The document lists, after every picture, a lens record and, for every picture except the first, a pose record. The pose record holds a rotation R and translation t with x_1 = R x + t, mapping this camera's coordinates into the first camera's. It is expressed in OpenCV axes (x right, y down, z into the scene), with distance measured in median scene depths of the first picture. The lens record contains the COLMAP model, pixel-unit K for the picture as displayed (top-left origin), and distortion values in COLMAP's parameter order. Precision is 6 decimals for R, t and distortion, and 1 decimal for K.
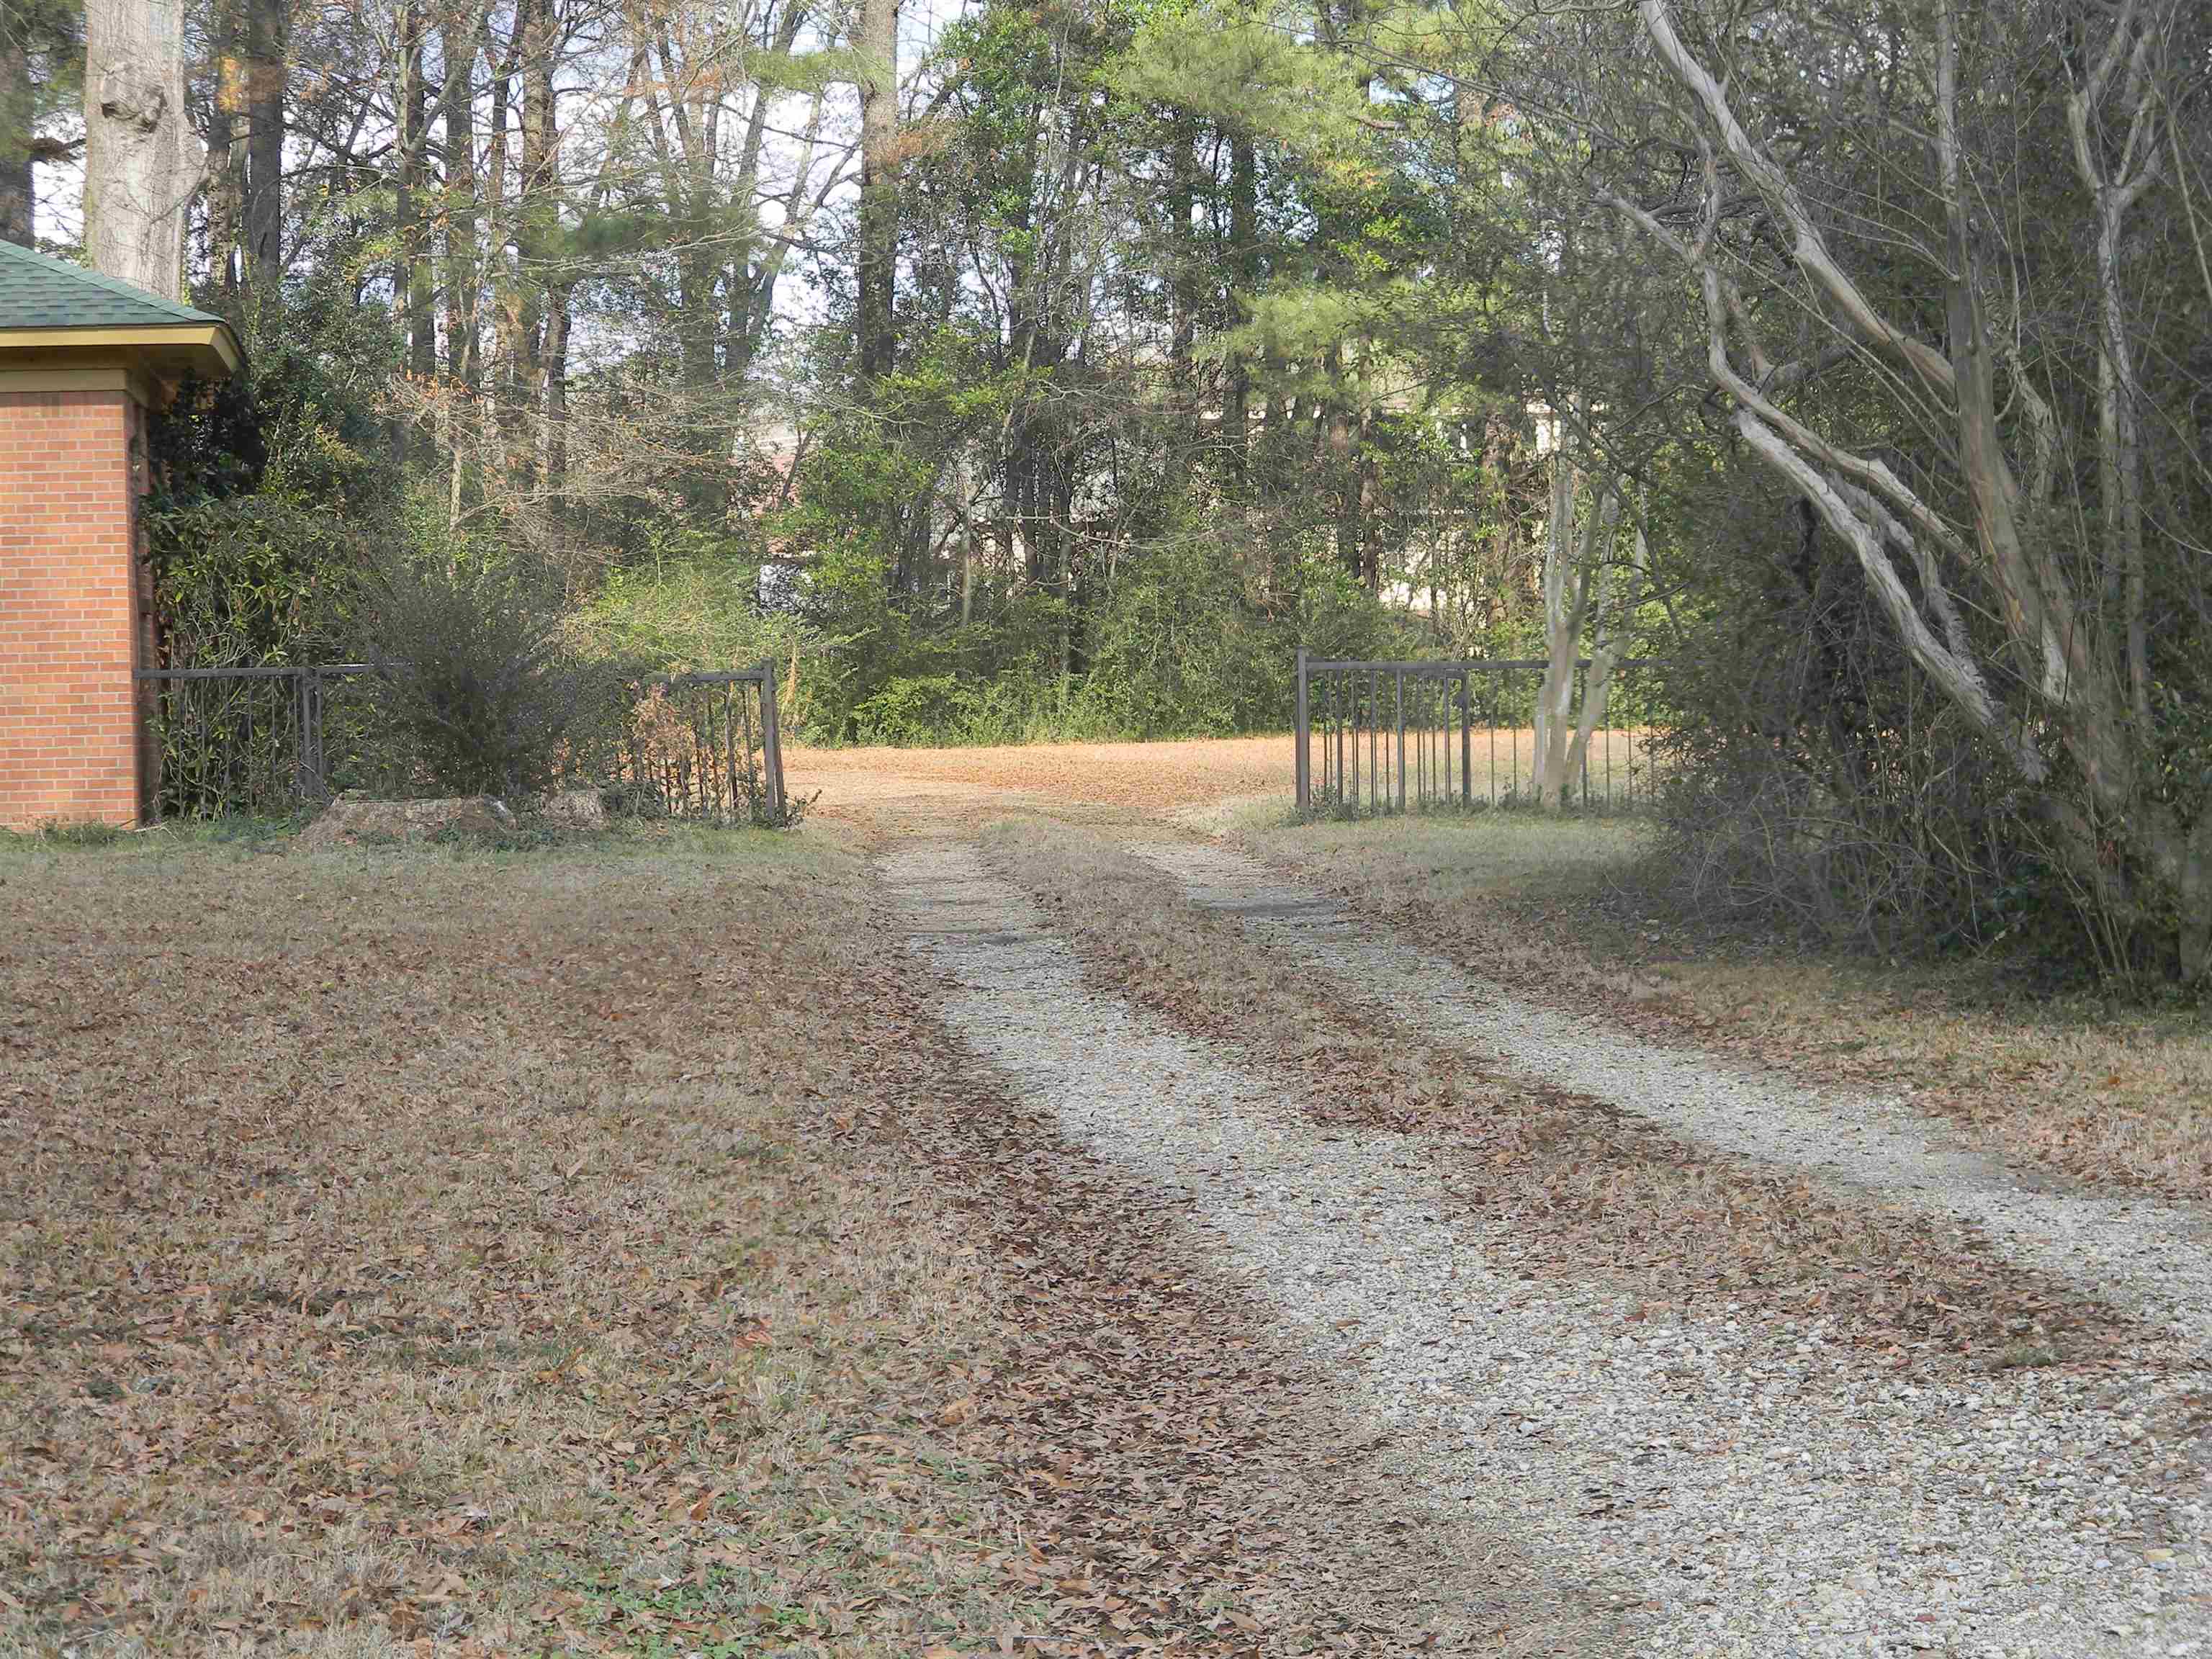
lens RADIAL K [[6990.8, 0, 1104.0], [0, 6990.8, 830.1], [0, 0, 1]] dist [-0.005264, 0.000000]
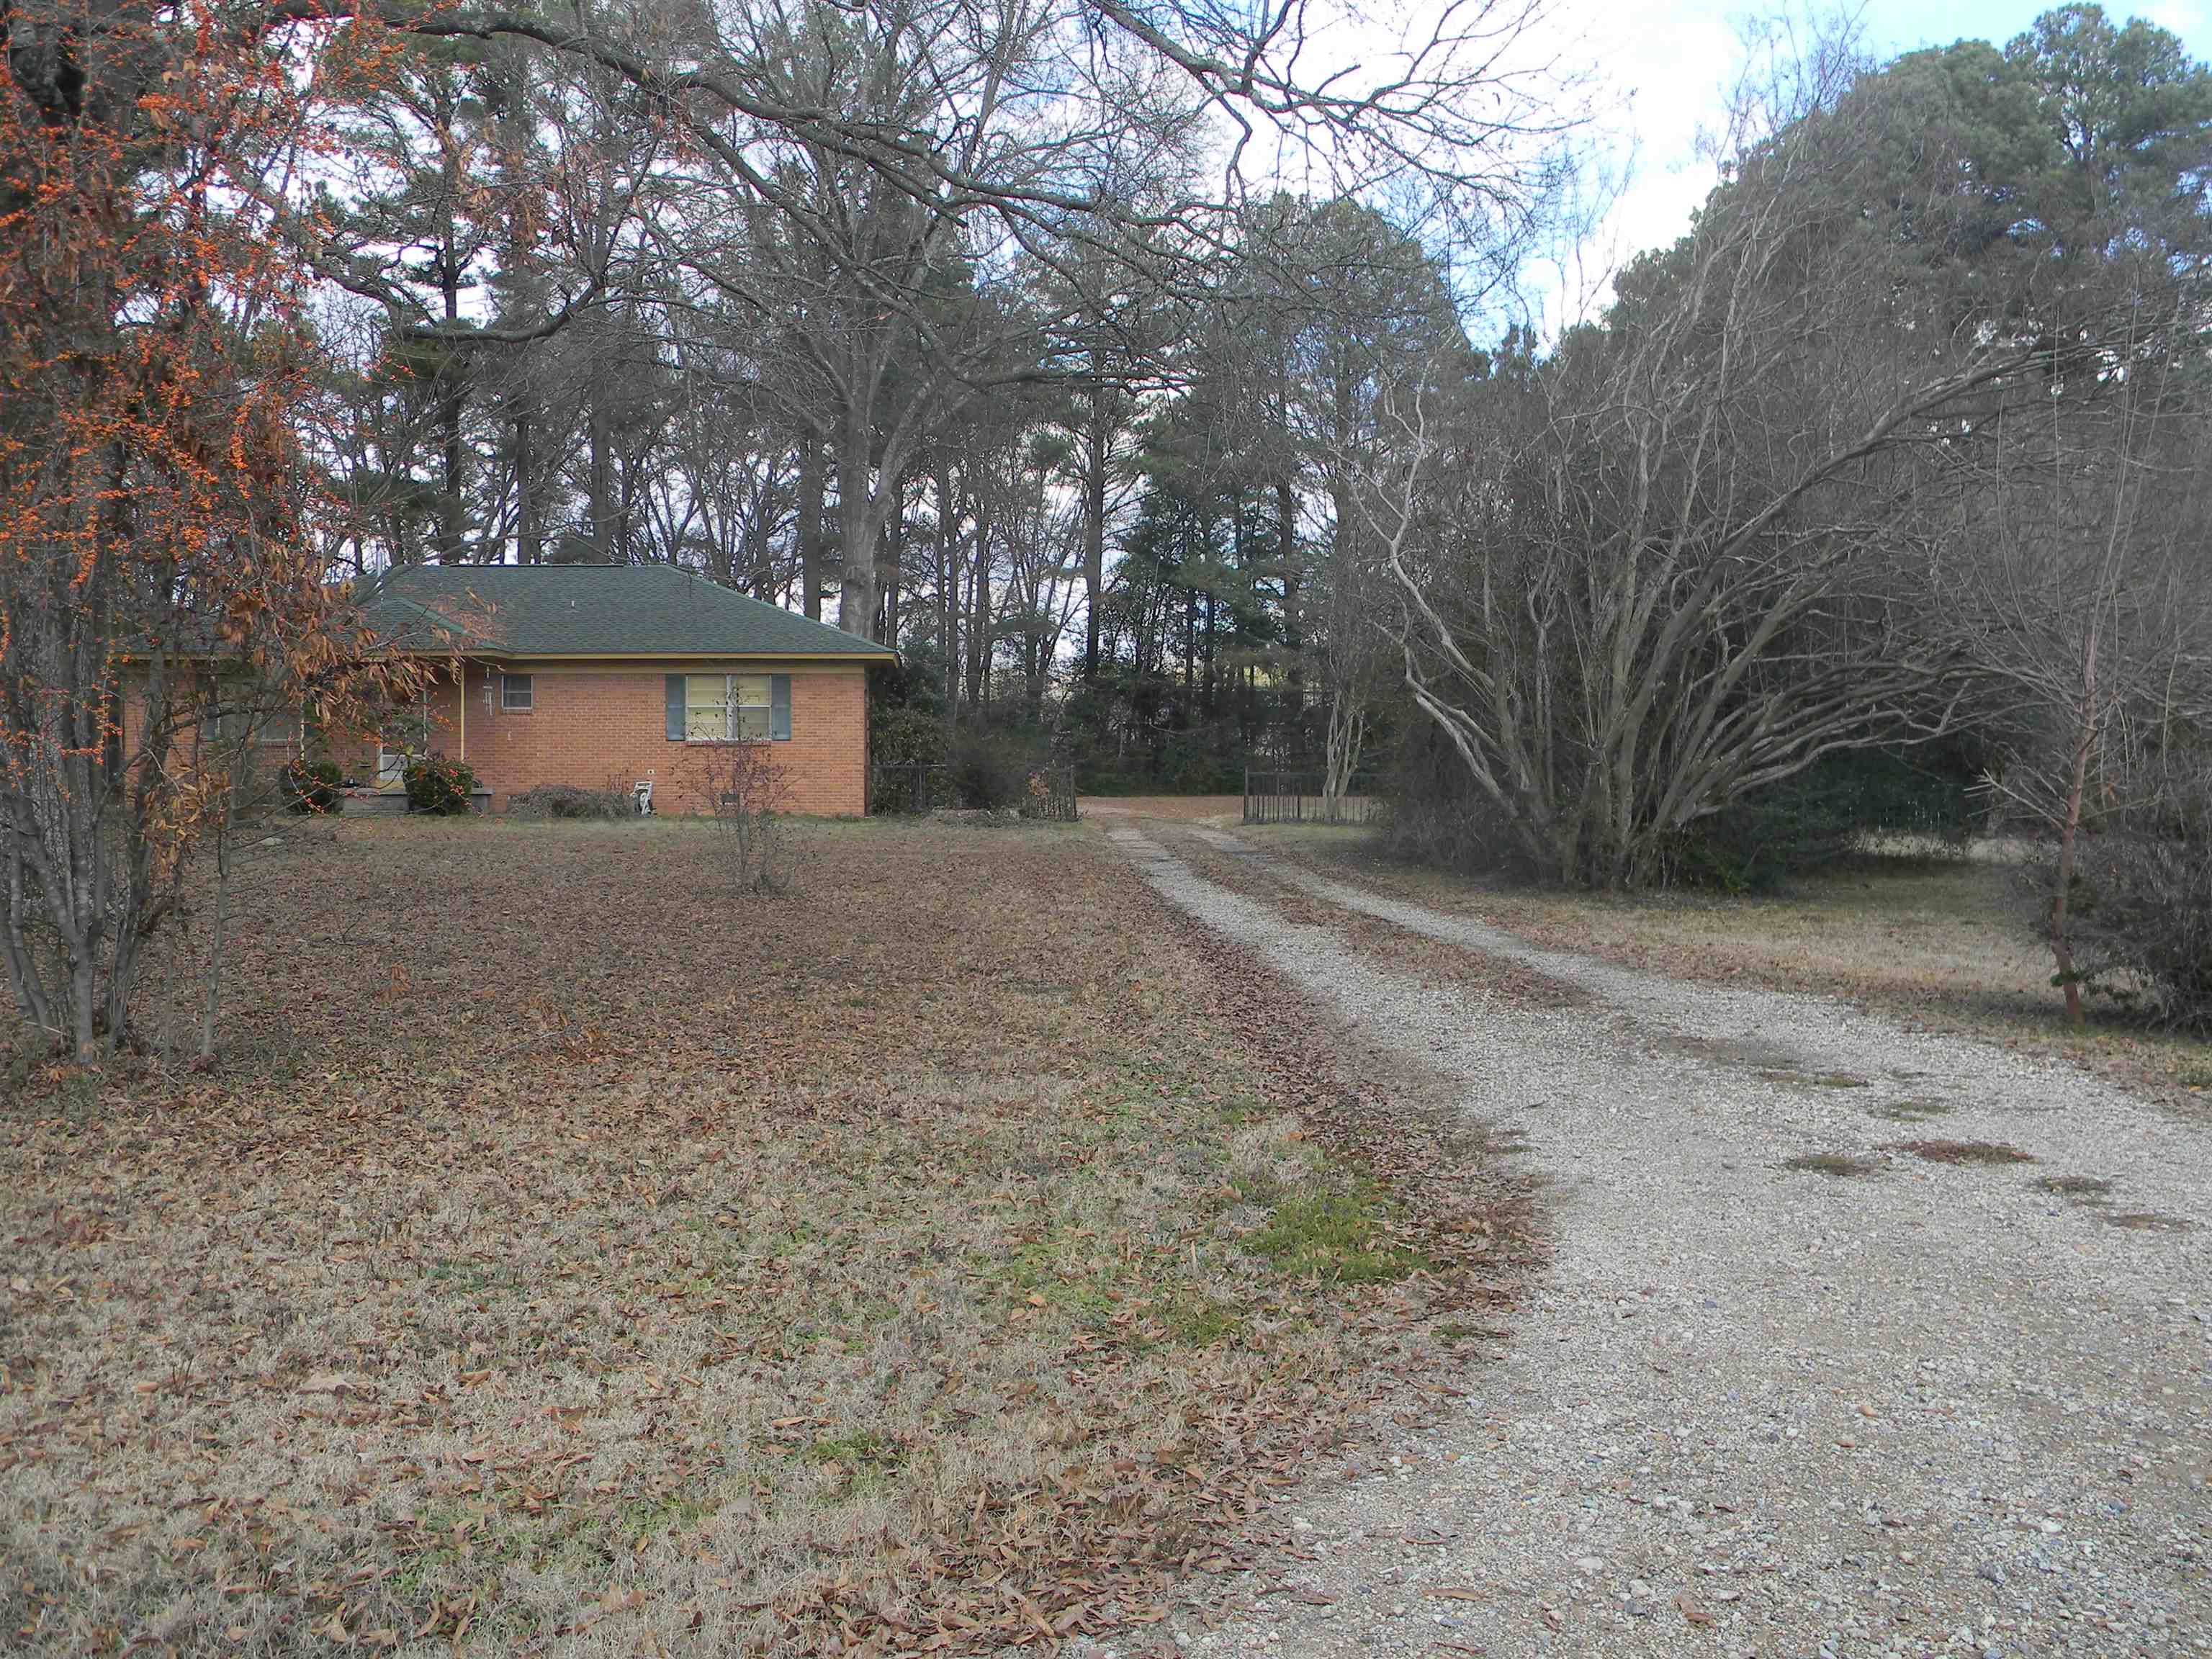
lens RADIAL K [[2303.9, 0, 1111.8], [0, 2303.9, 825.0], [0, 0, 1]] dist [0.013994, 0.000000]
pose [[0.999575, 0.024262, -0.016131, -0.013899], [-0.024262, 0.999706, 0.000177, 0.000385], [0.016130, 0.000215, 0.999870, -0.005309]]
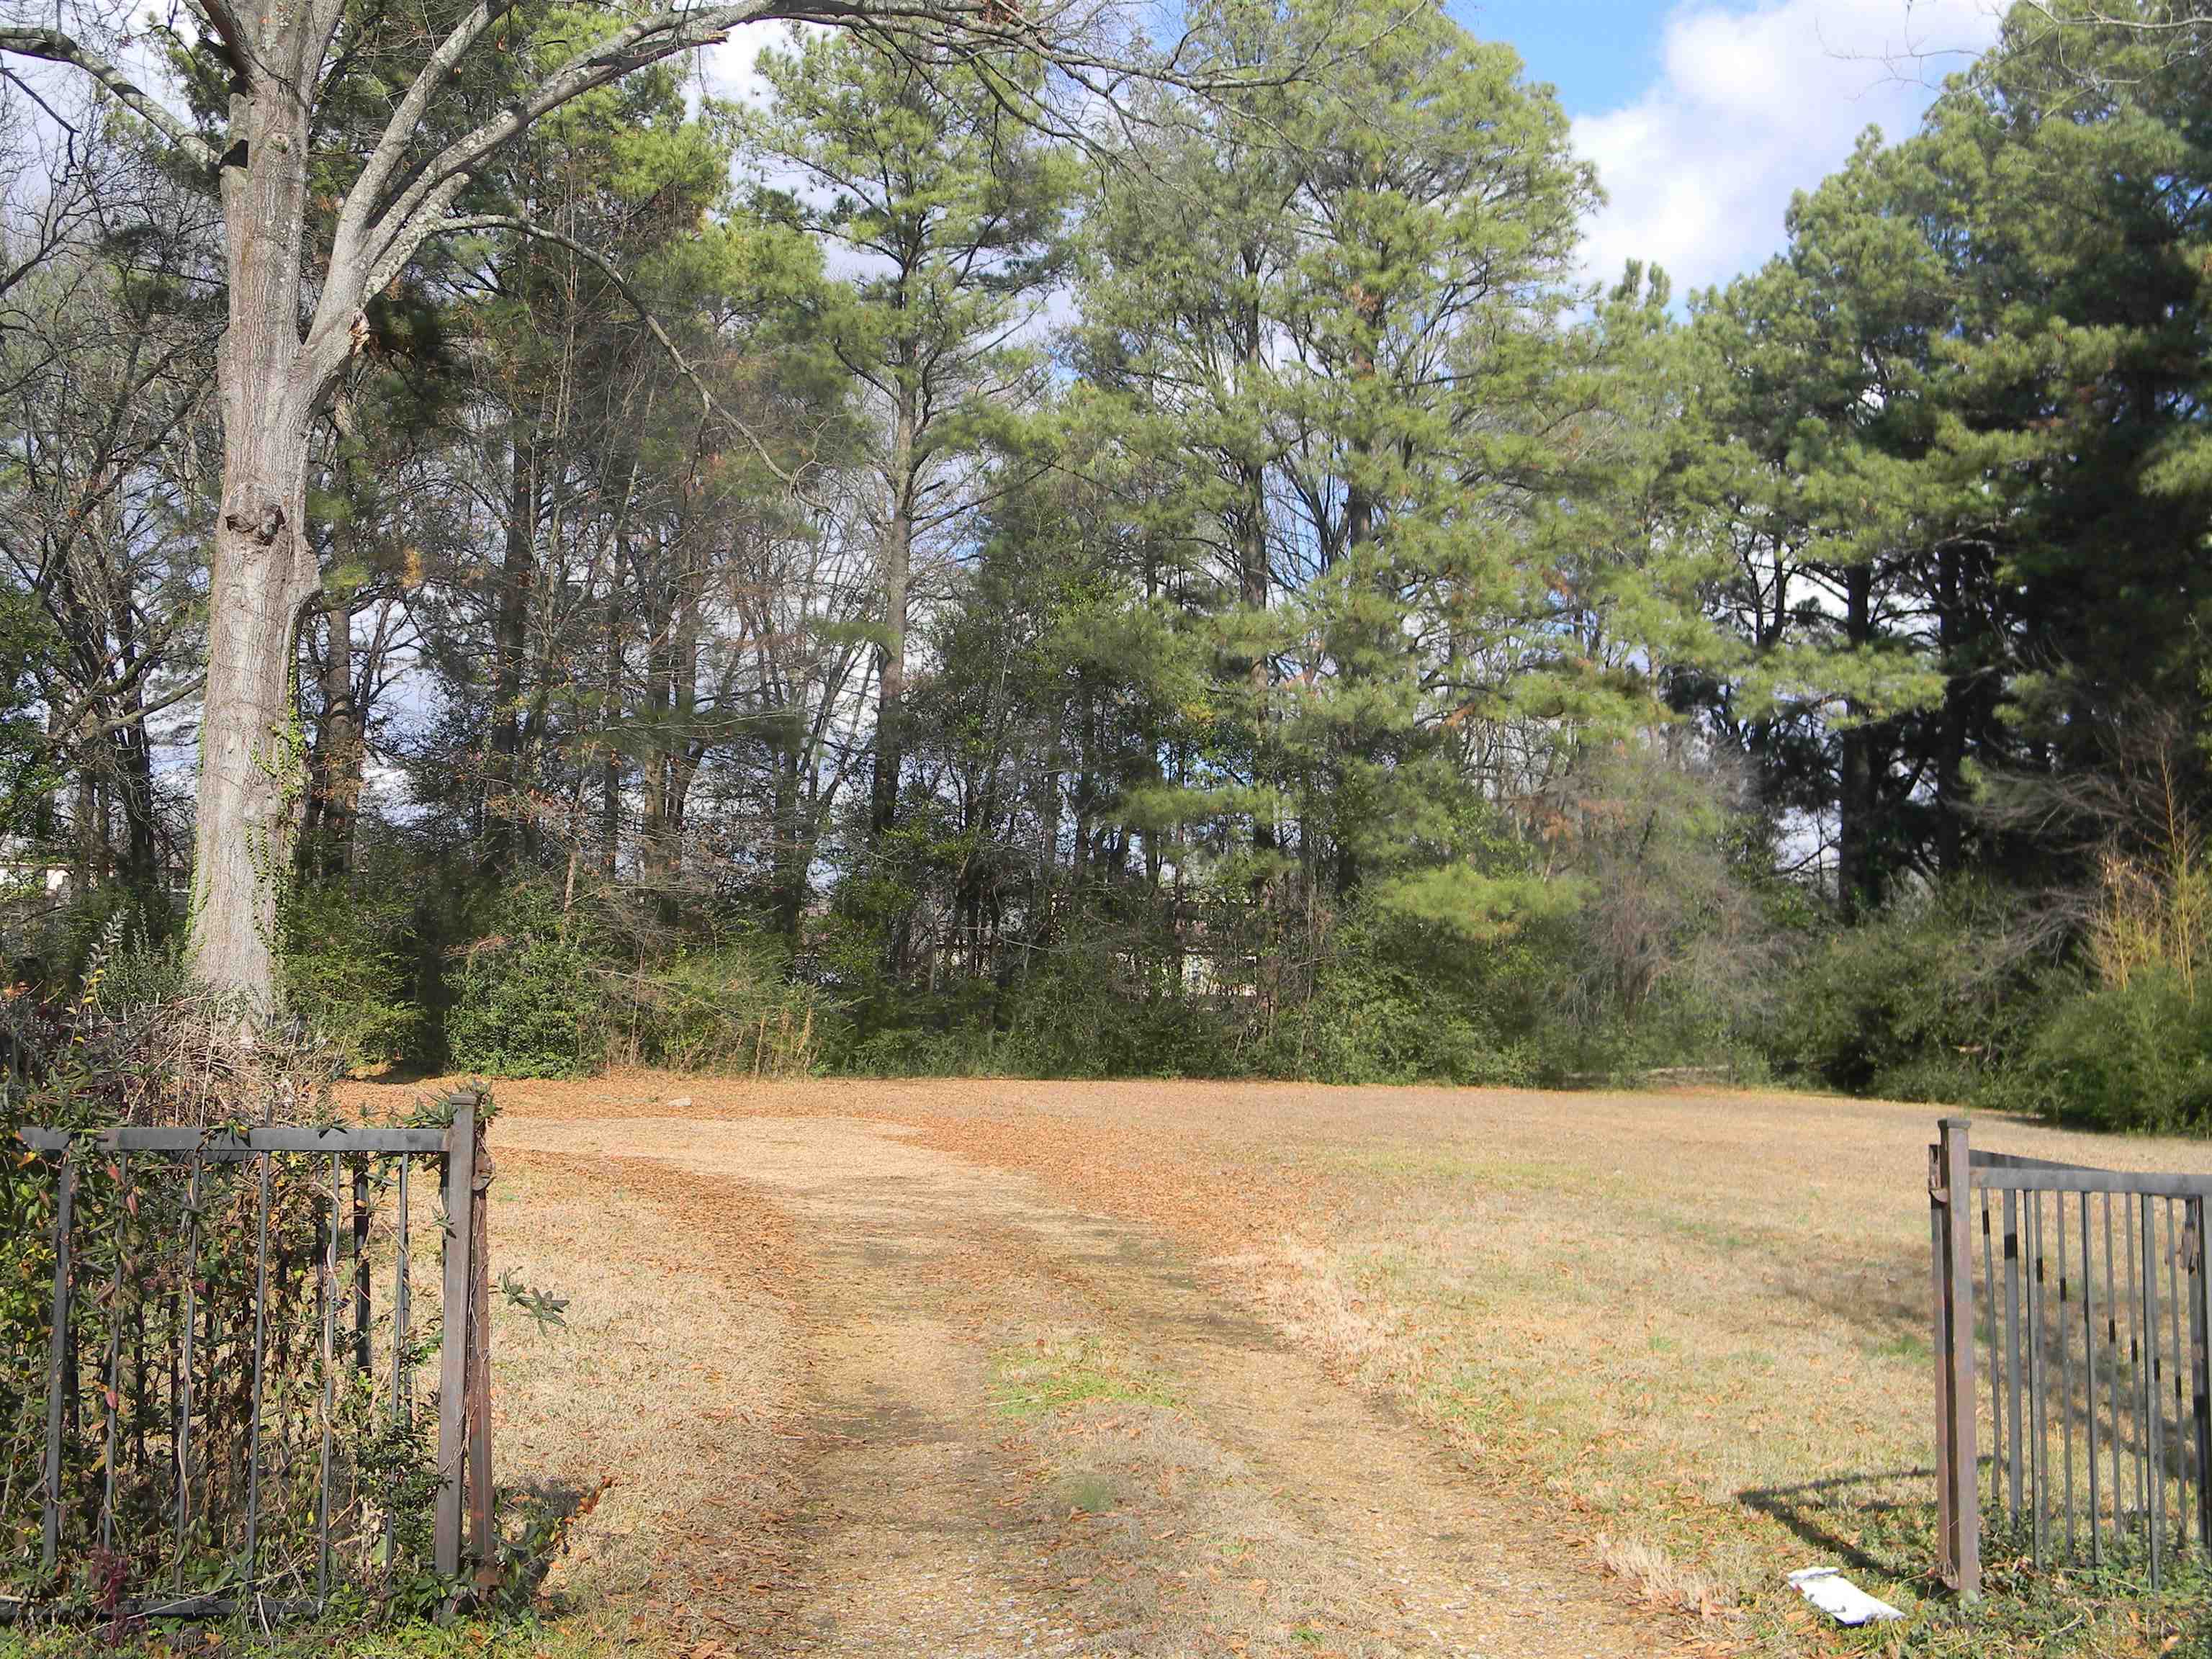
lens RADIAL K [[2680.3, 0, 1106.4], [0, 2680.3, 830.7], [0, 0, 1]] dist [-0.041603, 0.000000]
pose [[0.997666, 0.048582, 0.047988, -0.024353], [-0.043951, 0.994672, -0.093250, -0.026550], [-0.052262, 0.090923, 0.994486, 0.879566]]
